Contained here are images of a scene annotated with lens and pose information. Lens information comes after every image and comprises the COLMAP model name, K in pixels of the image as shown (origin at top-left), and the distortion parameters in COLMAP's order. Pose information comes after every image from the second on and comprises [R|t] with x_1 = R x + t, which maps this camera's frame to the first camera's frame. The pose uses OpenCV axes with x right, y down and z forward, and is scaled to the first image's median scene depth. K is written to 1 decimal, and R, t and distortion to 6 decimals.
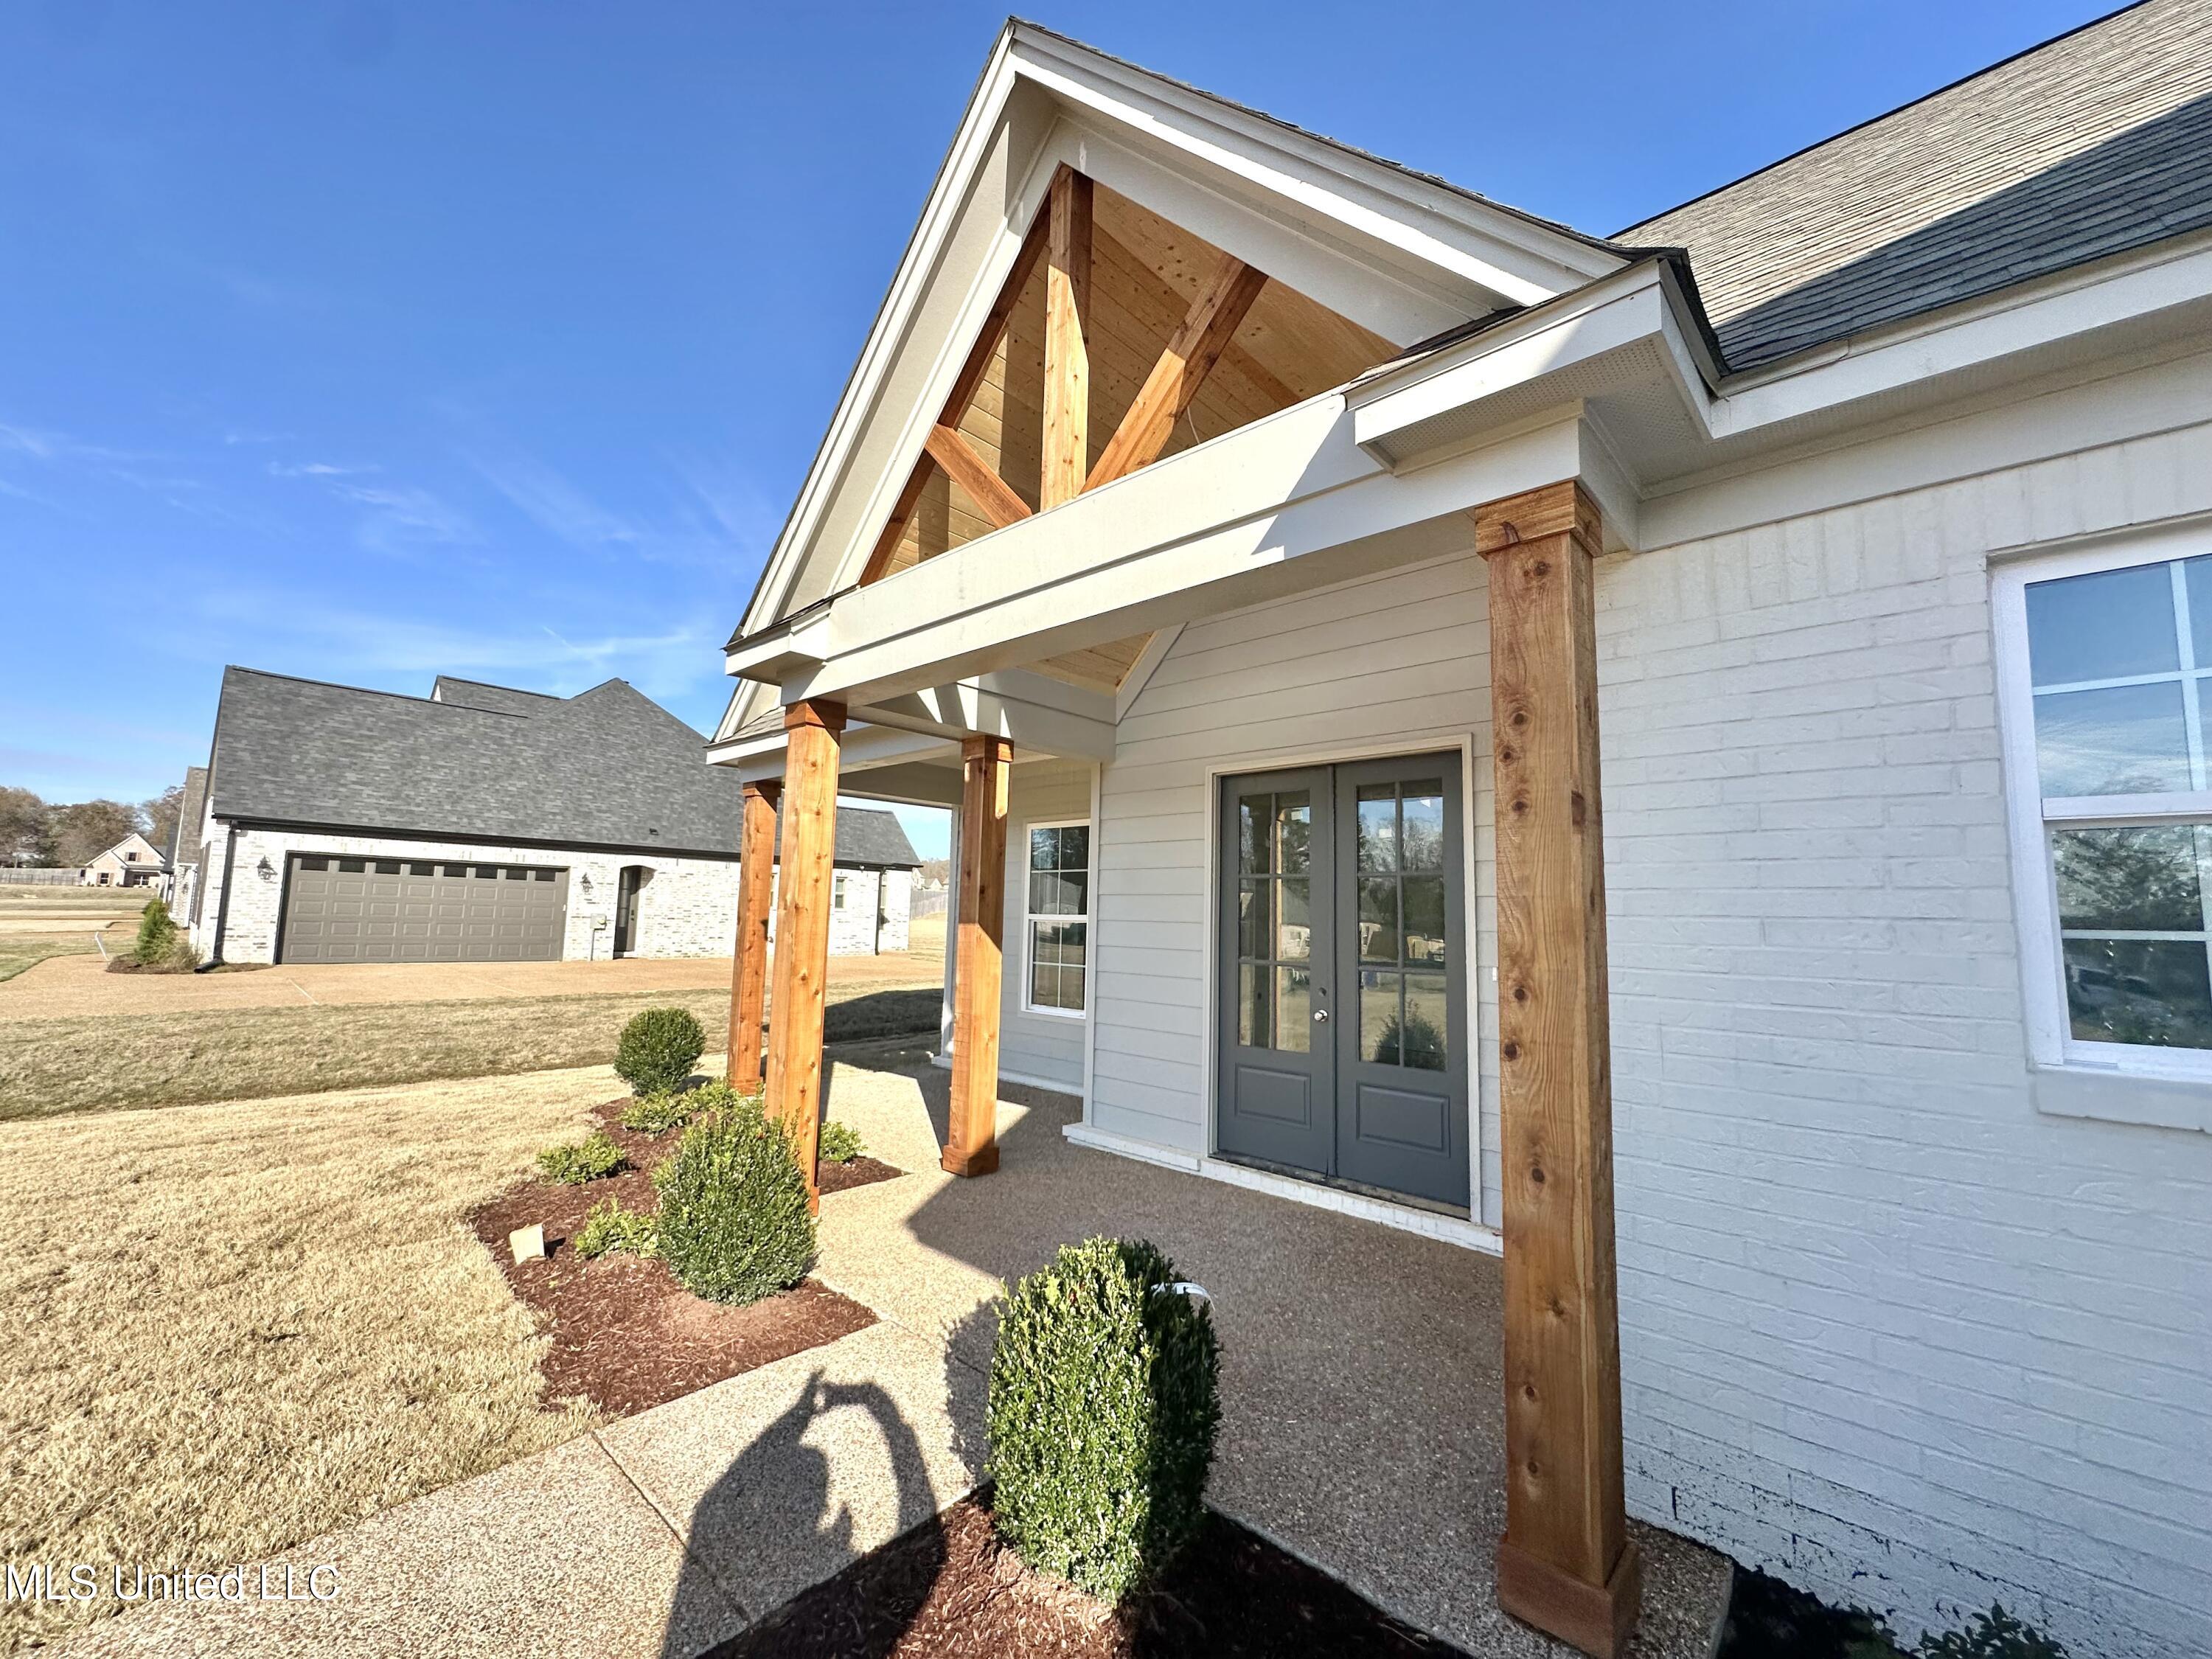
lens RADIAL K [[876.0, 0, 1103.8], [0, 876.0, 825.0], [0, 0, 1]] dist [-0.002612, 0.000089]
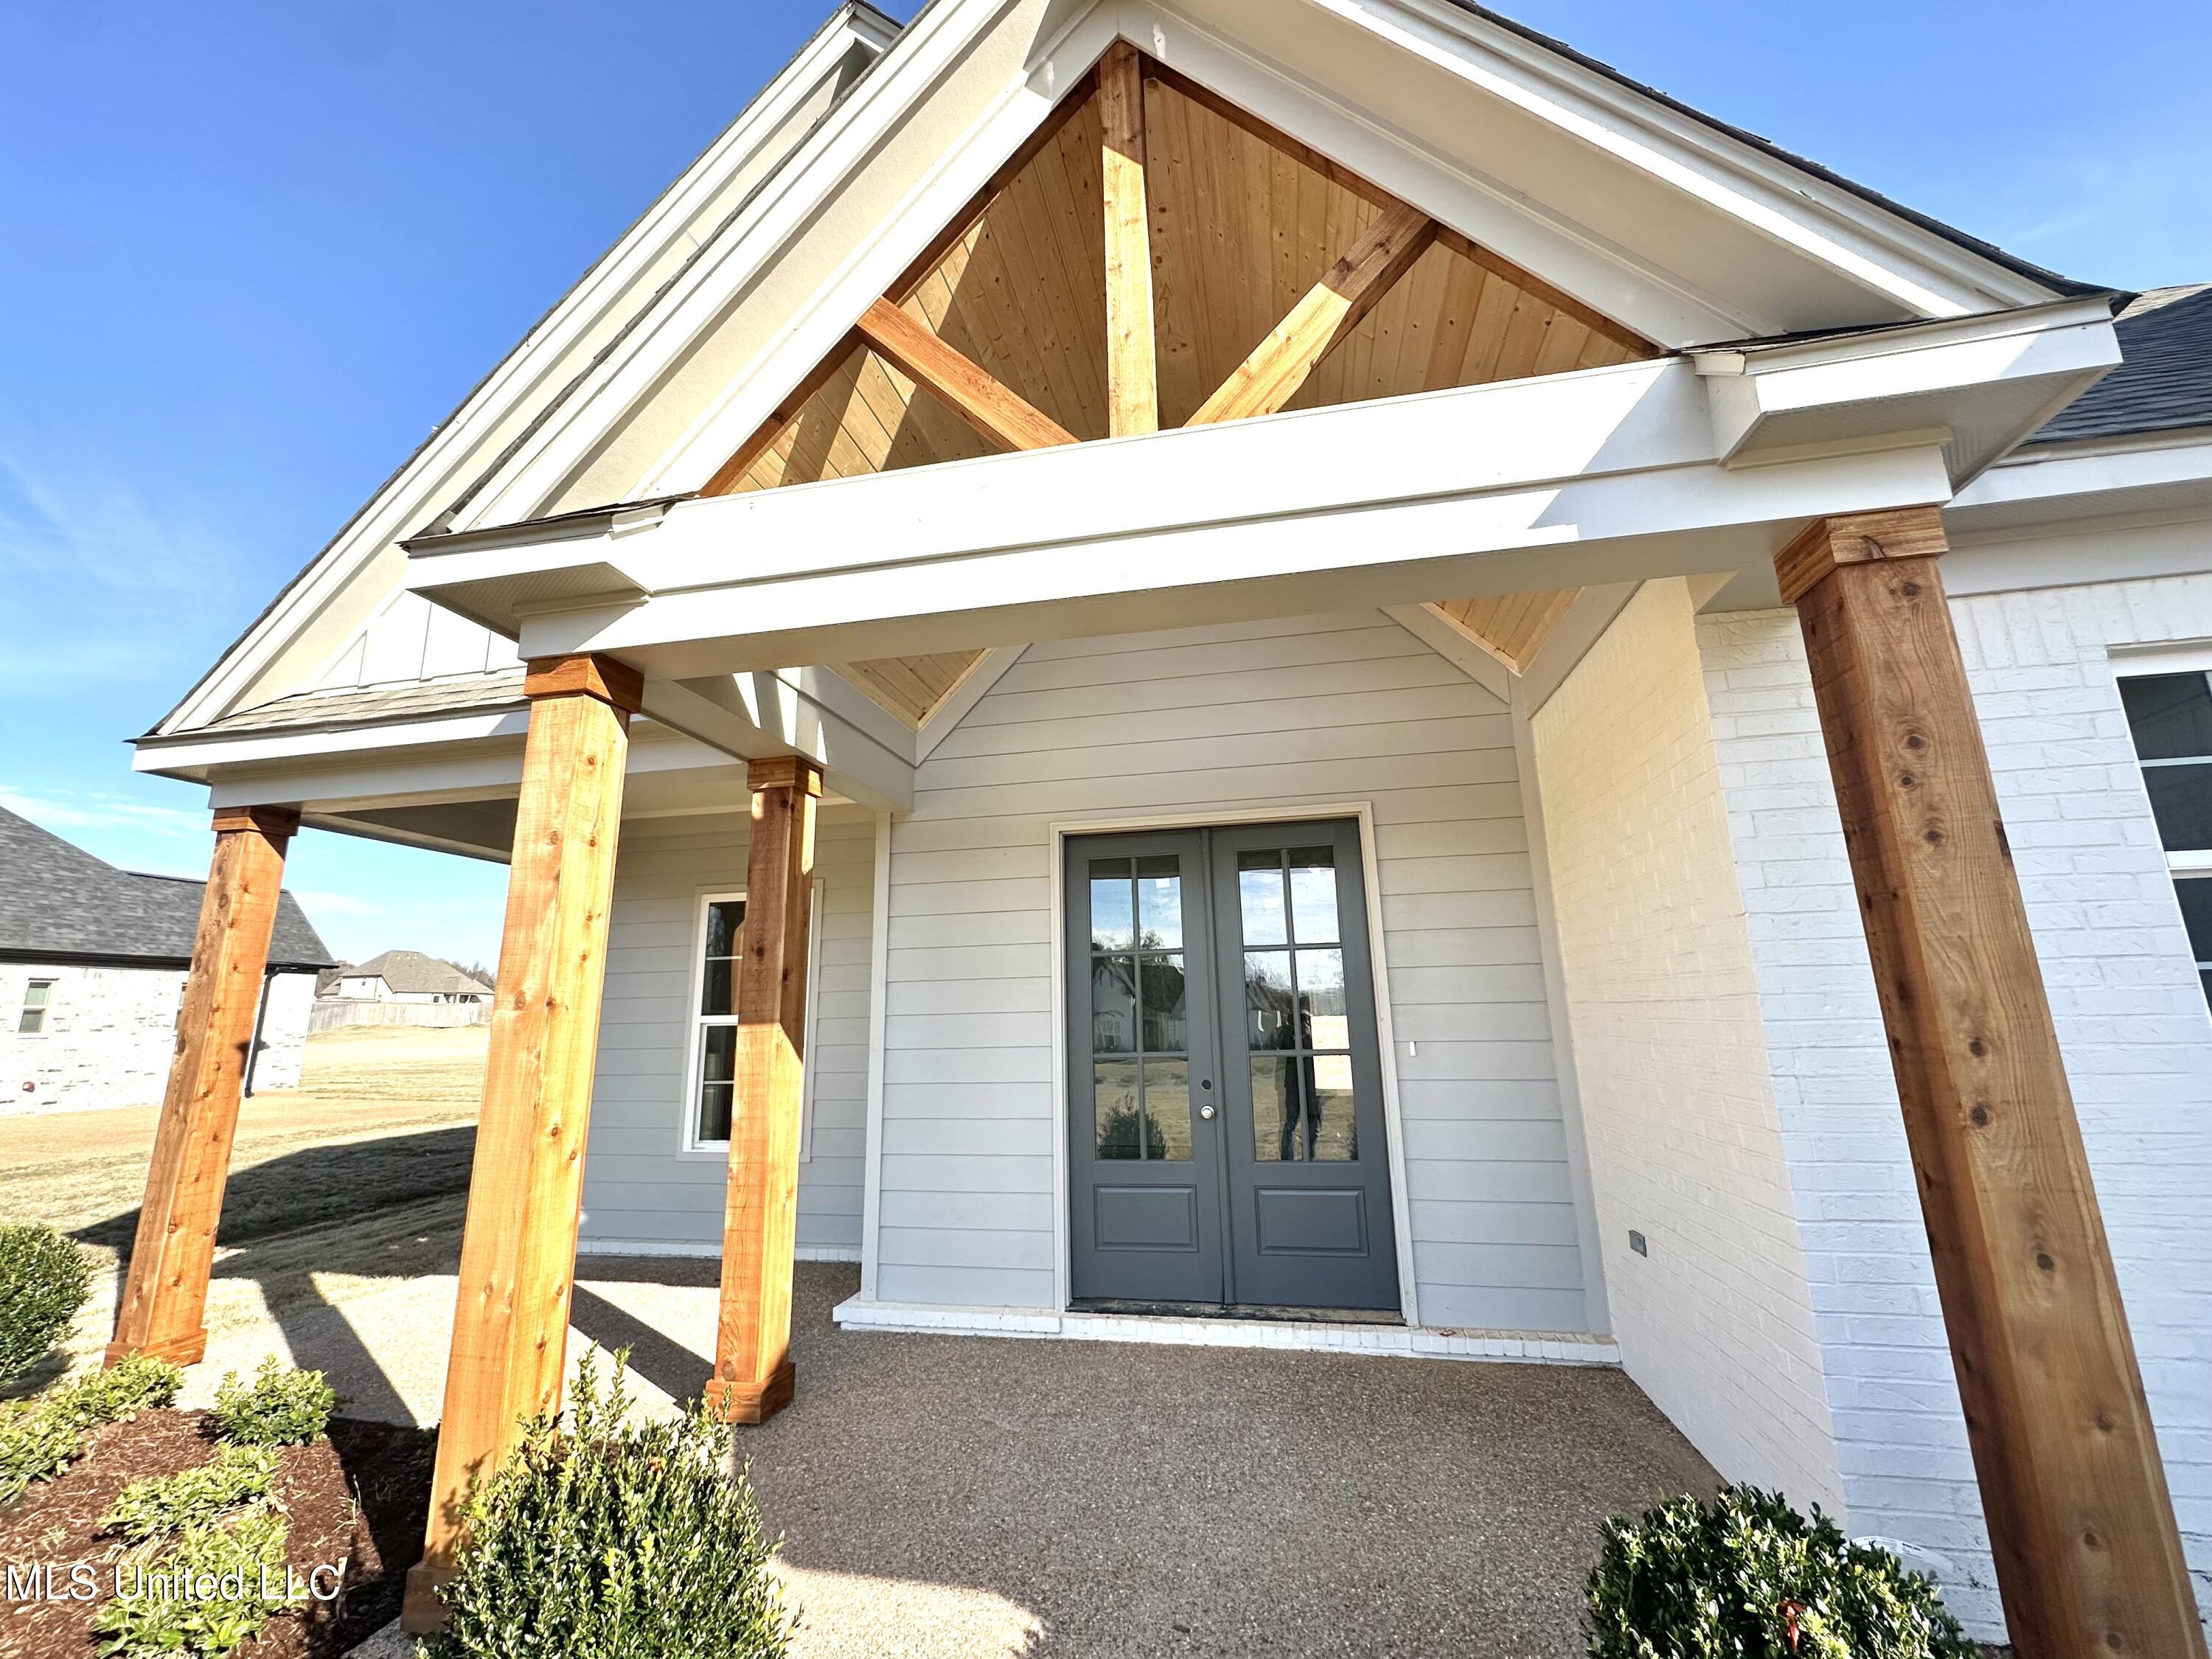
lens RADIAL K [[876.0, 0, 1107.2], [0, 876.0, 826.4], [0, 0, 1]] dist [-0.002612, 0.000089]
pose [[0.855257, 0.069767, 0.513486, -0.341345], [-0.013377, 0.993538, -0.112712, 0.038851], [-0.518031, 0.089529, 0.850664, 0.321125]]
